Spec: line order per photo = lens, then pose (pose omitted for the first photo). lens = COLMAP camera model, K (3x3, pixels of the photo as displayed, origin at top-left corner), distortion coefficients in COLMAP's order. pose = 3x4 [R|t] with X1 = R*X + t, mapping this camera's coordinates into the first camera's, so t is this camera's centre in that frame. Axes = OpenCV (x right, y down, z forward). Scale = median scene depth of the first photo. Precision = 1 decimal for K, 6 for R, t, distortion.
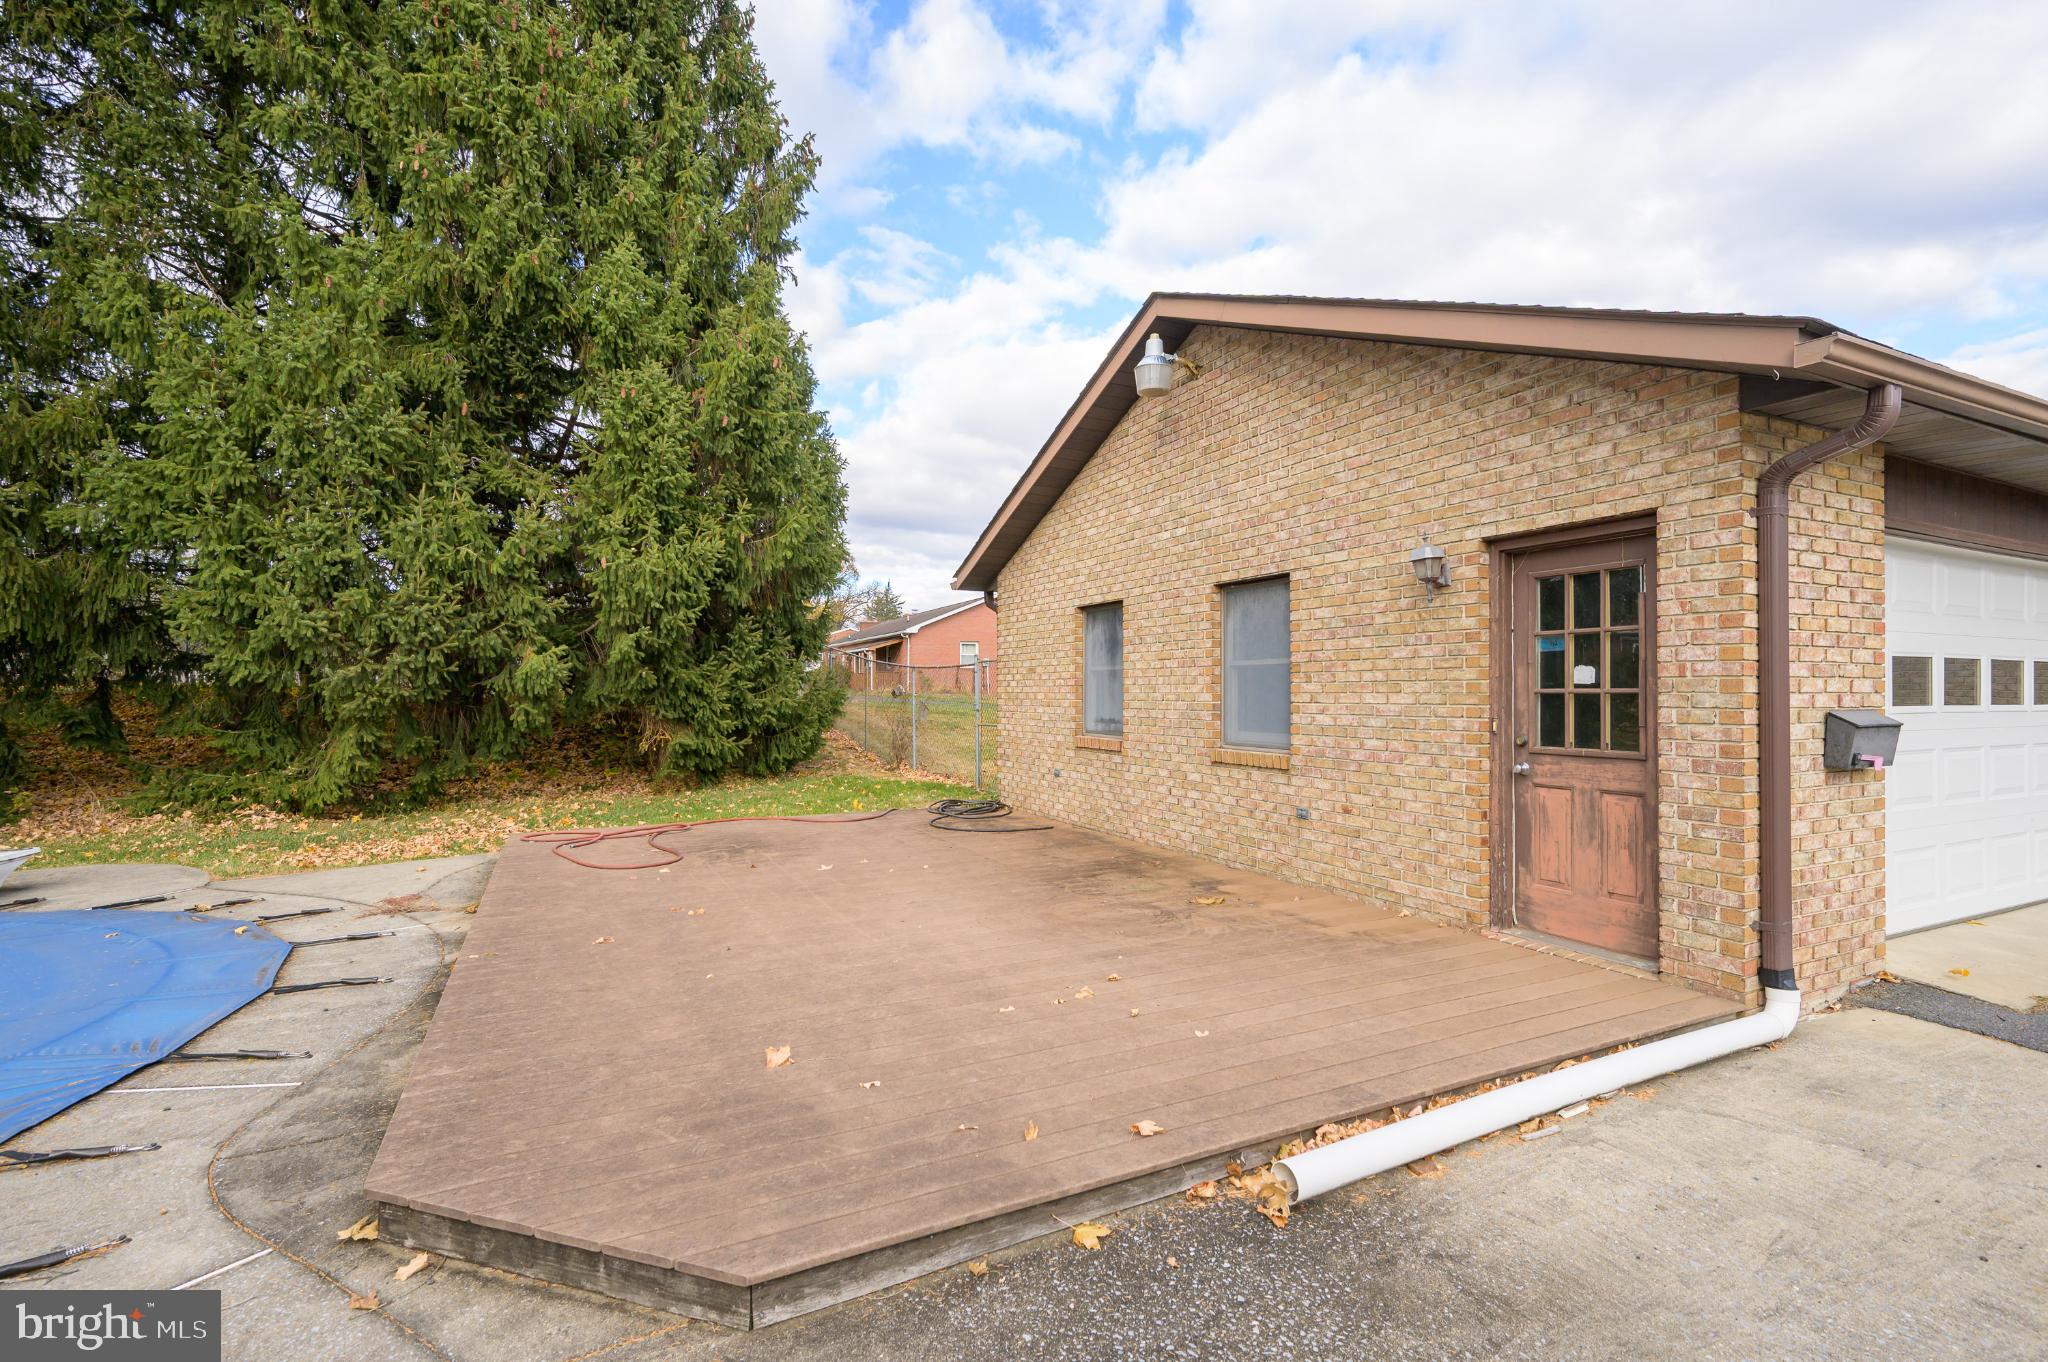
lens RADIAL K [[934.6, 0, 1023.2], [0, 934.6, 681.9], [0, 0, 1]] dist [0.001857, 0.000068]
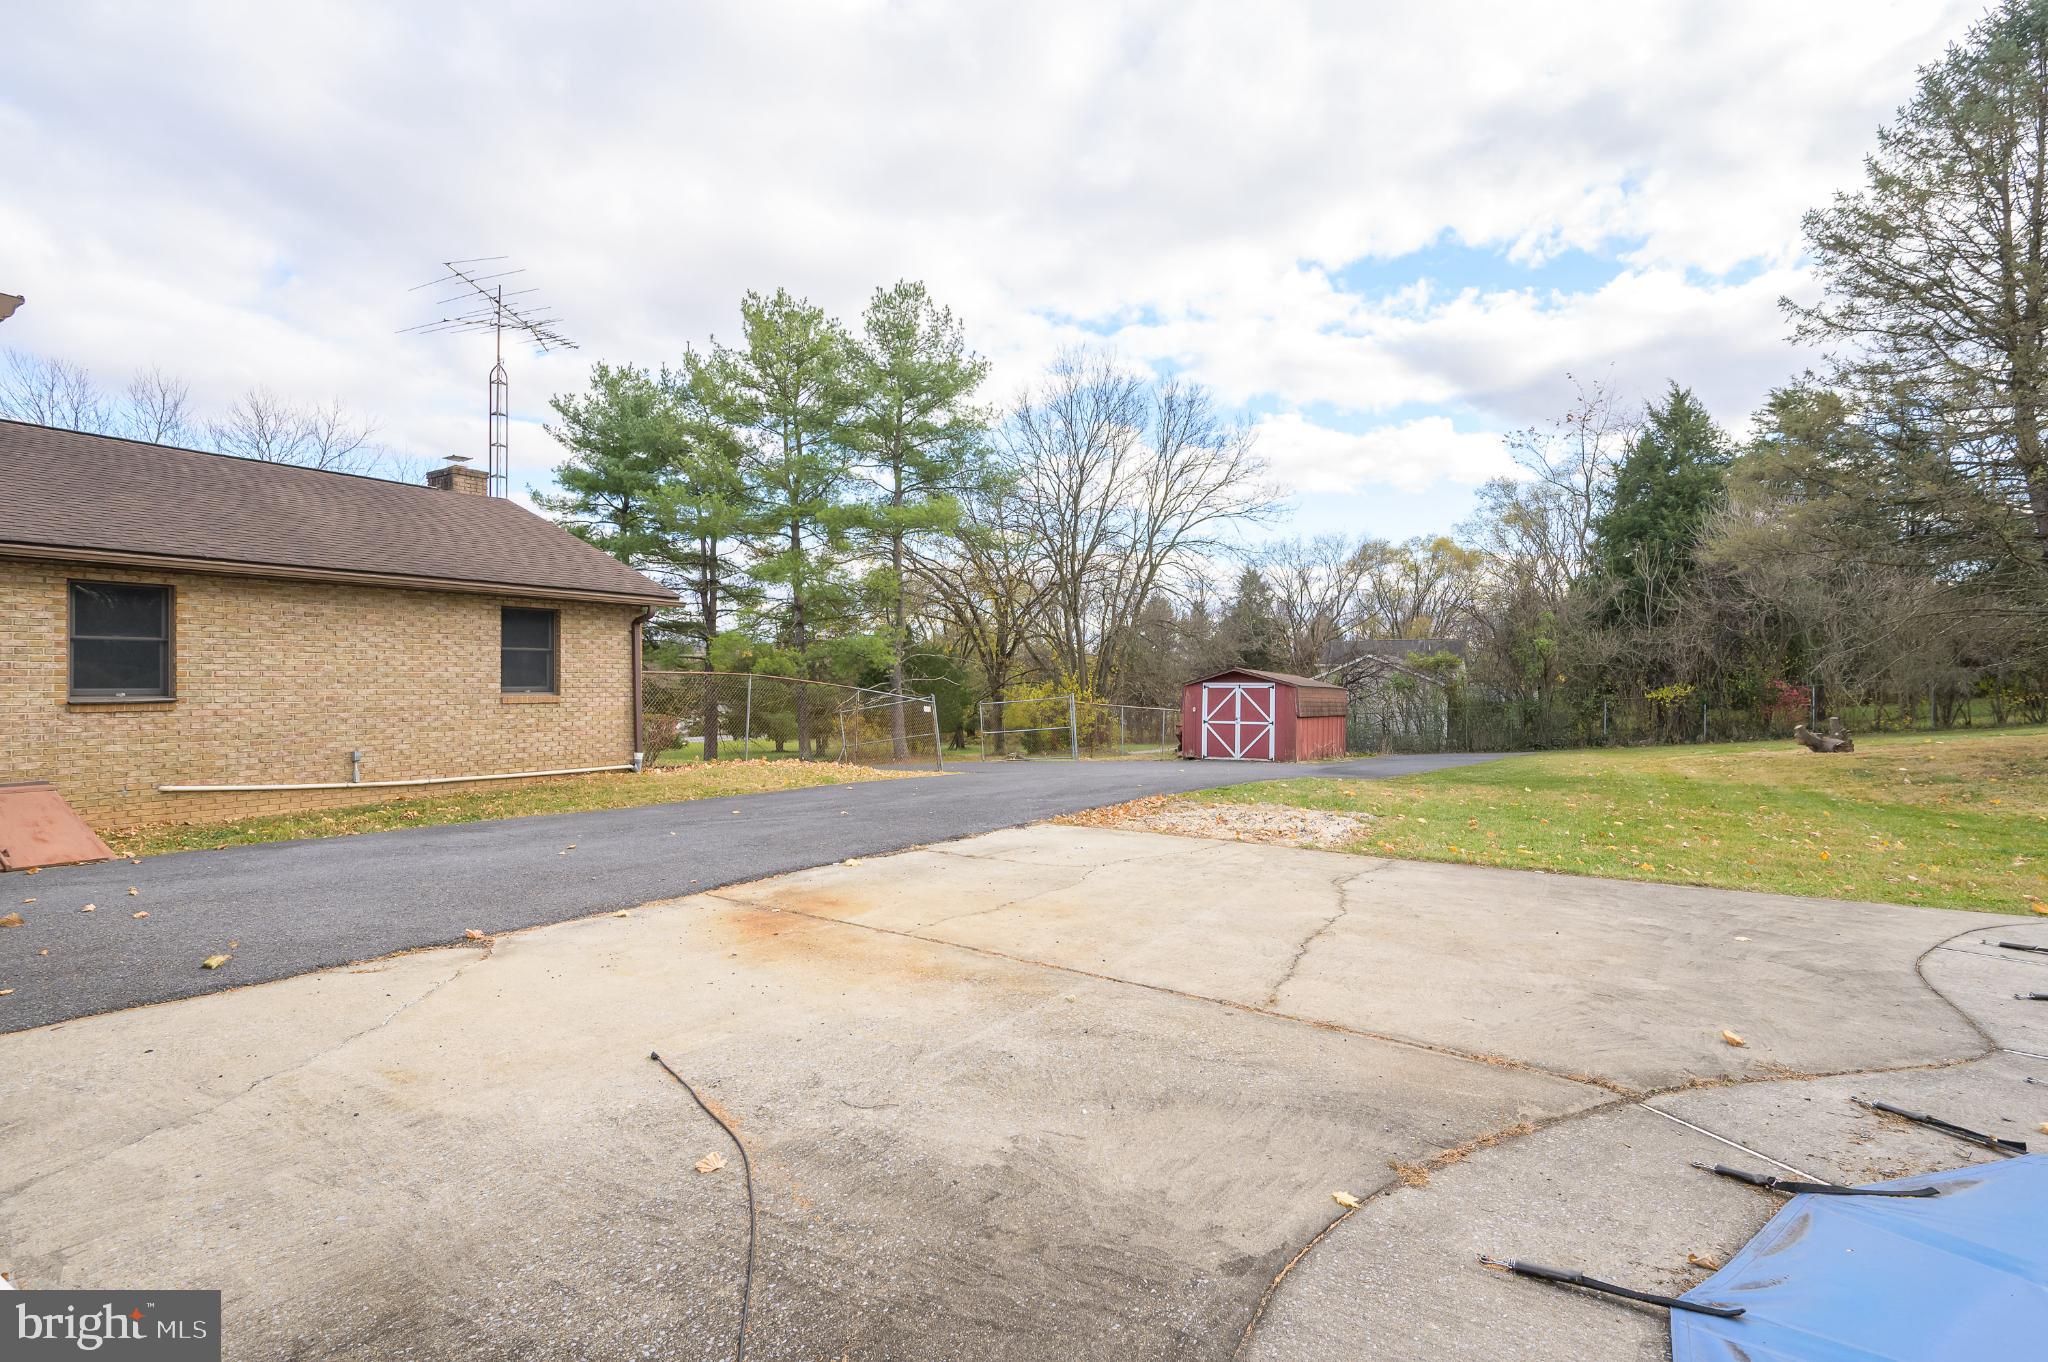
lens RADIAL K [[991.7, 0, 1040.4], [0, 991.7, 682.8], [0, 0, 1]] dist [0.001554, 0.000533]
pose [[-0.517660, -0.002351, 0.855583, -0.172025], [-0.009444, 0.999951, -0.002966, -0.000180], [-0.855534, -0.009615, -0.517657, 0.229913]]
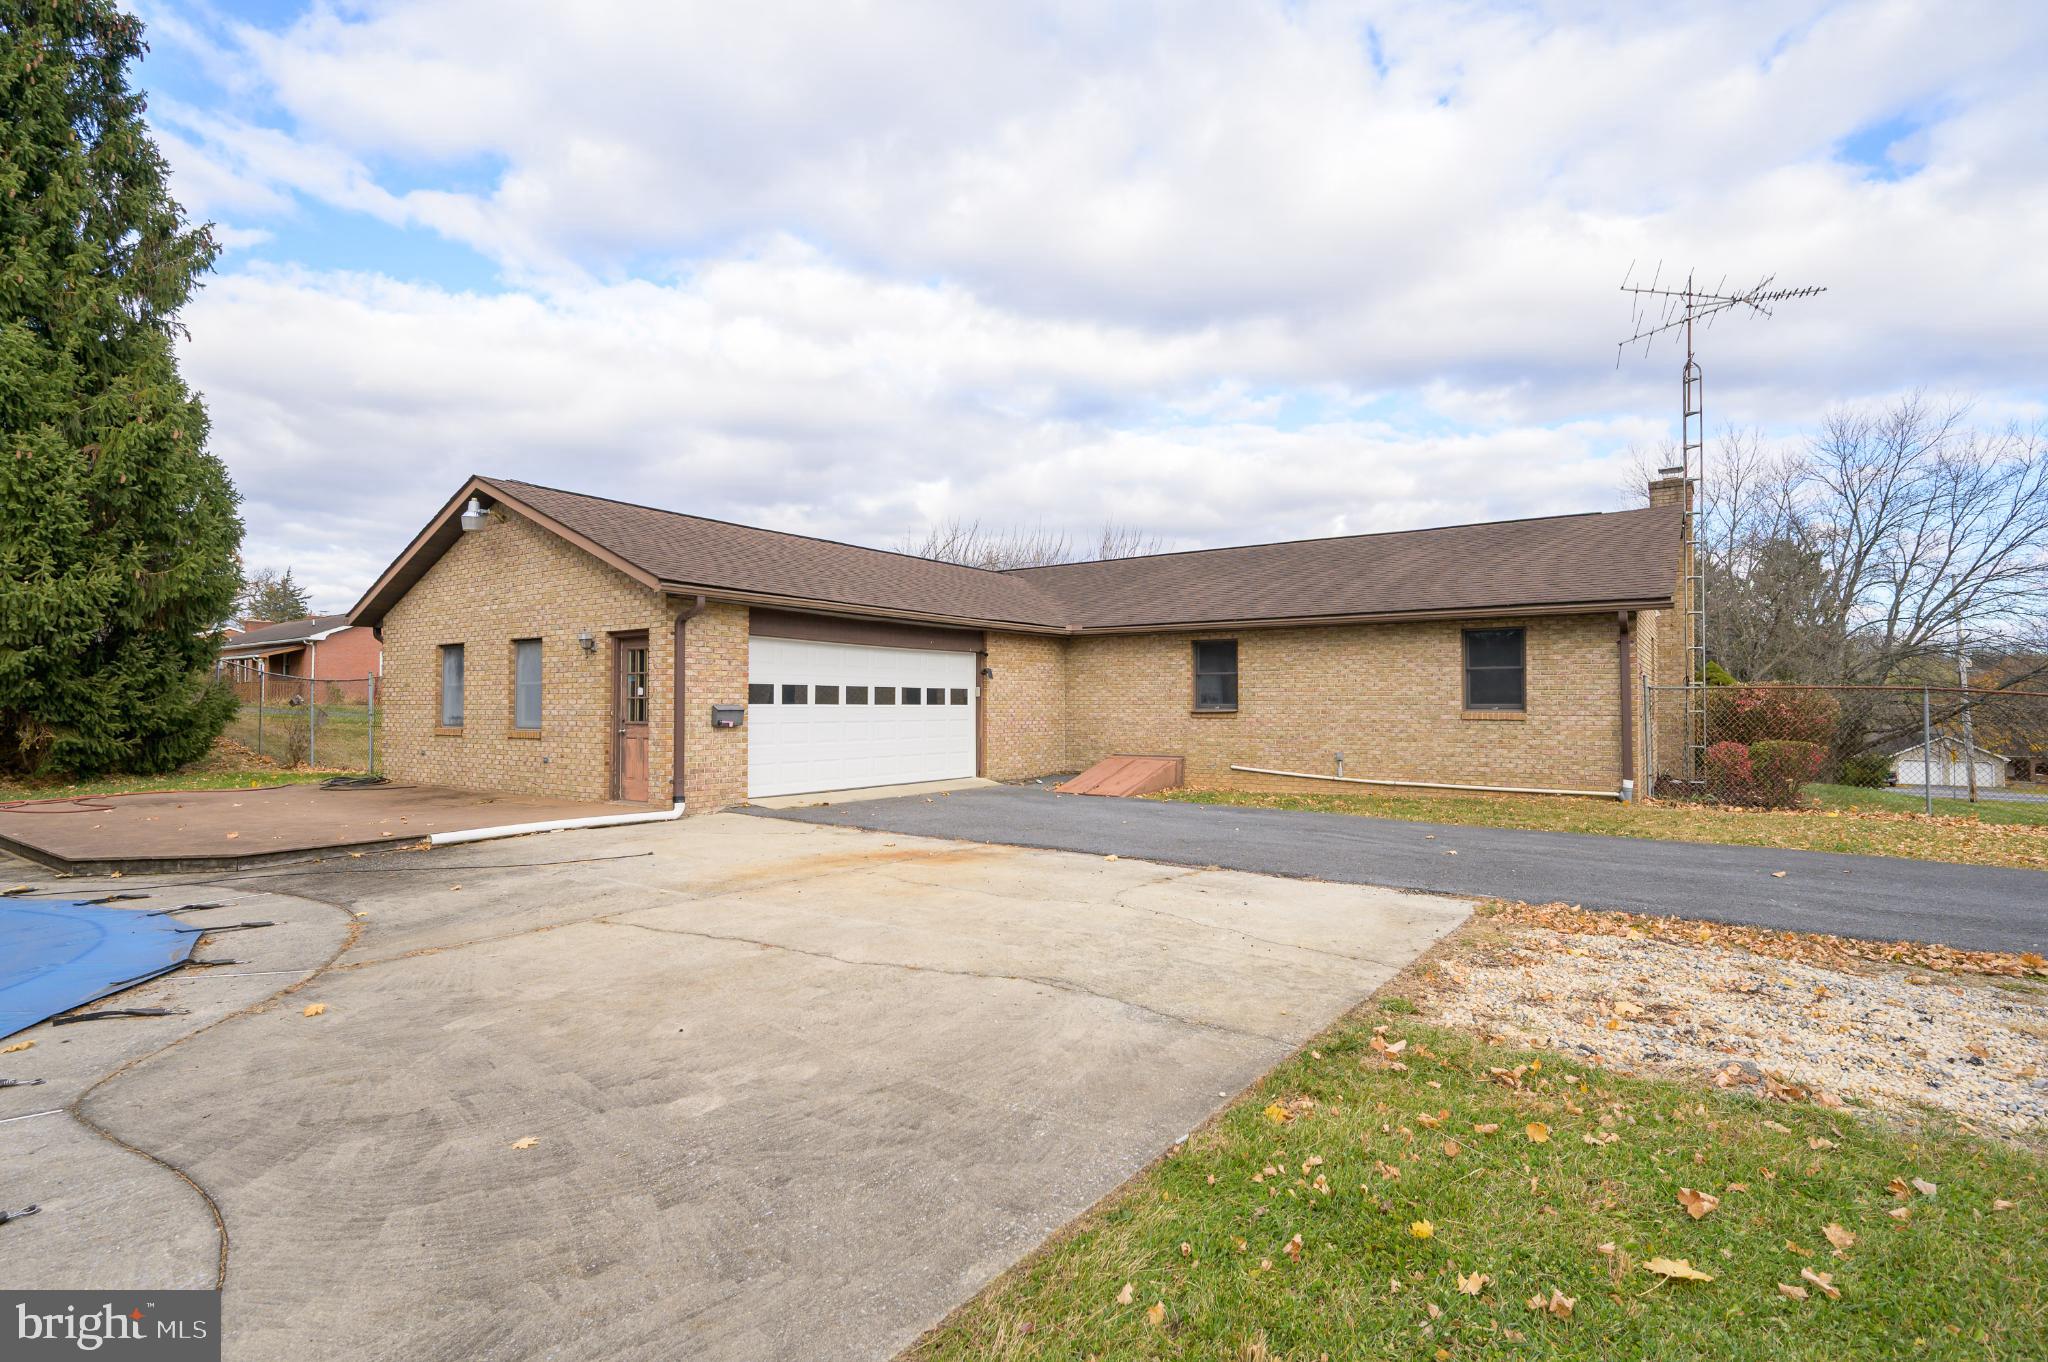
lens RADIAL K [[991.7, 0, 1031.1], [0, 991.7, 684.0], [0, 0, 1]] dist [0.001554, 0.000533]
pose [[0.876817, 0.010492, 0.480709, 0.126534], [-0.005018, 0.999907, -0.012672, 0.000774], [-0.480798, 0.008699, 0.876788, -0.888478]]
